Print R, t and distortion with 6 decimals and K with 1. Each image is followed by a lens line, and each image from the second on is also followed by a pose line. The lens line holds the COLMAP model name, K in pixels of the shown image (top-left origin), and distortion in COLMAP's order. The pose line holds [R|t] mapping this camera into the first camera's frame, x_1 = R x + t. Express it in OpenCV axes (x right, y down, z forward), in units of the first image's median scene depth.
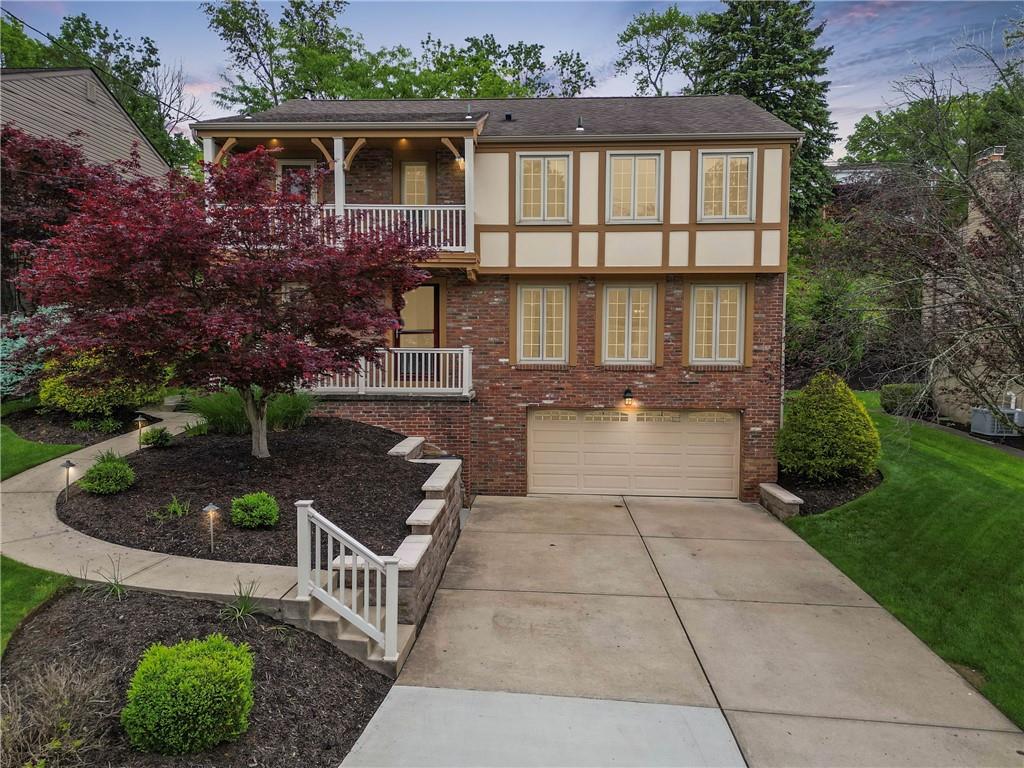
lens RADIAL K [[716.9, 0, 509.5], [0, 716.9, 385.5], [0, 0, 1]] dist [0.071664, -0.063897]
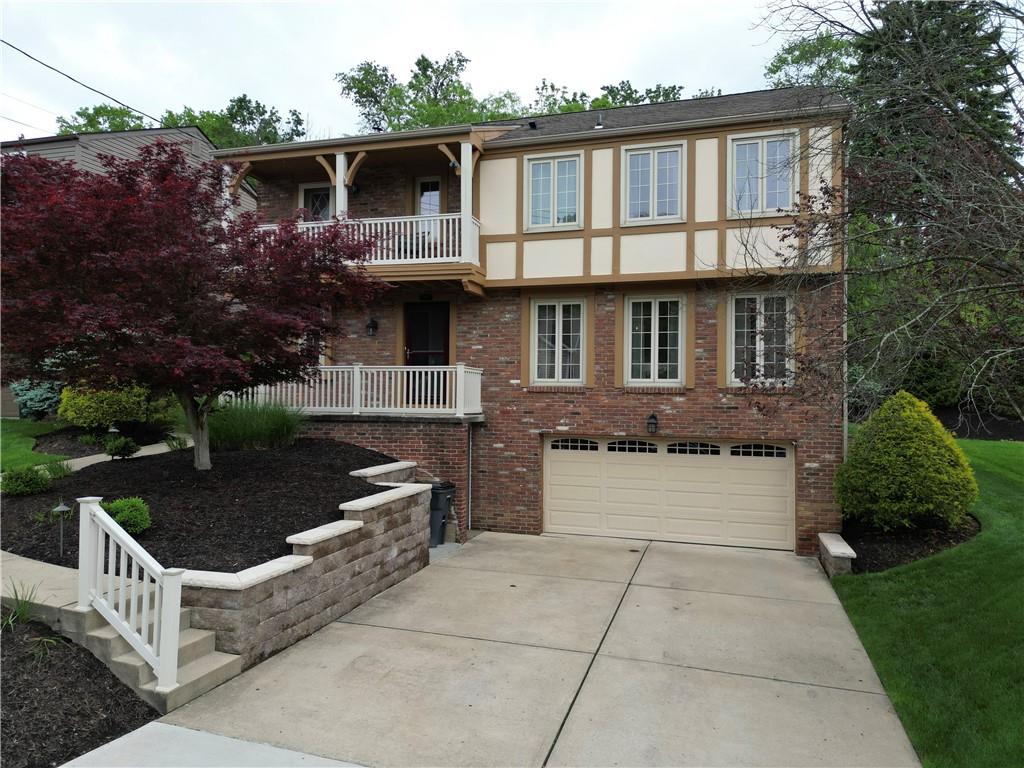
lens RADIAL K [[718.5, 0, 508.0], [0, 718.5, 383.6], [0, 0, 1]] dist [0.077415, -0.075754]
pose [[0.970525, -0.000817, -0.240999, 0.212202], [-0.018661, 0.996737, -0.078526, 0.040708], [0.240277, 0.080709, 0.967343, 0.121276]]
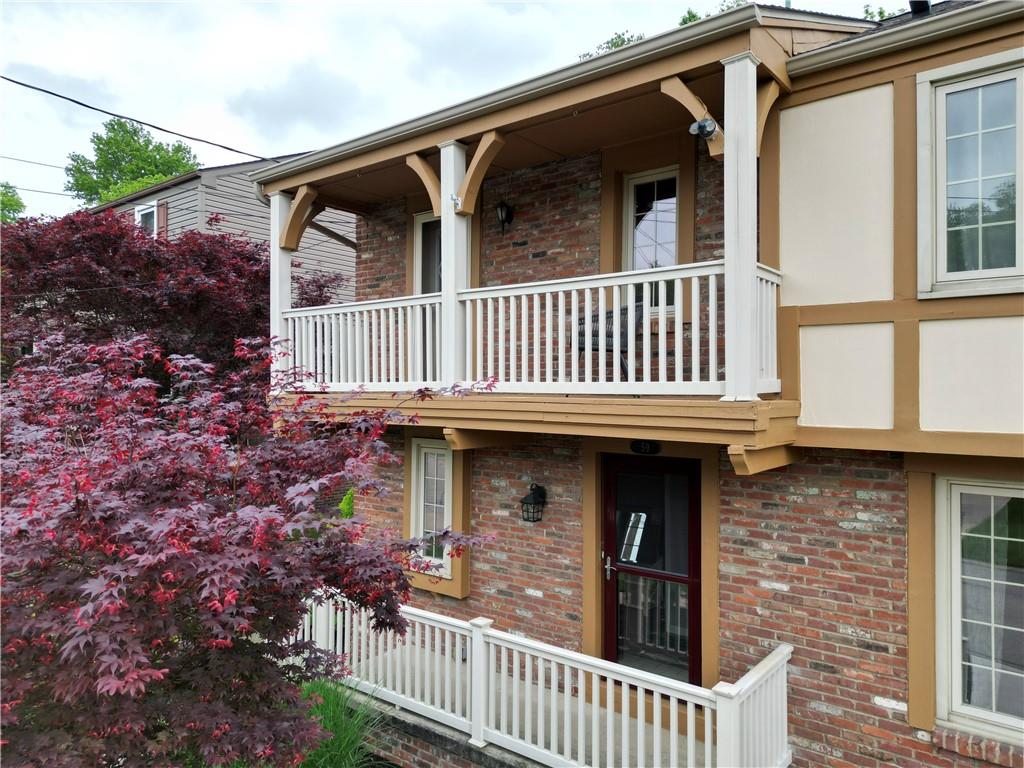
lens RADIAL K [[718.5, 0, 508.0], [0, 718.5, 383.6], [0, 0, 1]] dist [0.077415, -0.075754]
pose [[0.812498, -0.010813, -0.582864, 0.049065], [-0.036266, 0.996954, -0.069049, -0.158599], [0.581835, 0.077241, 0.809630, 0.643299]]
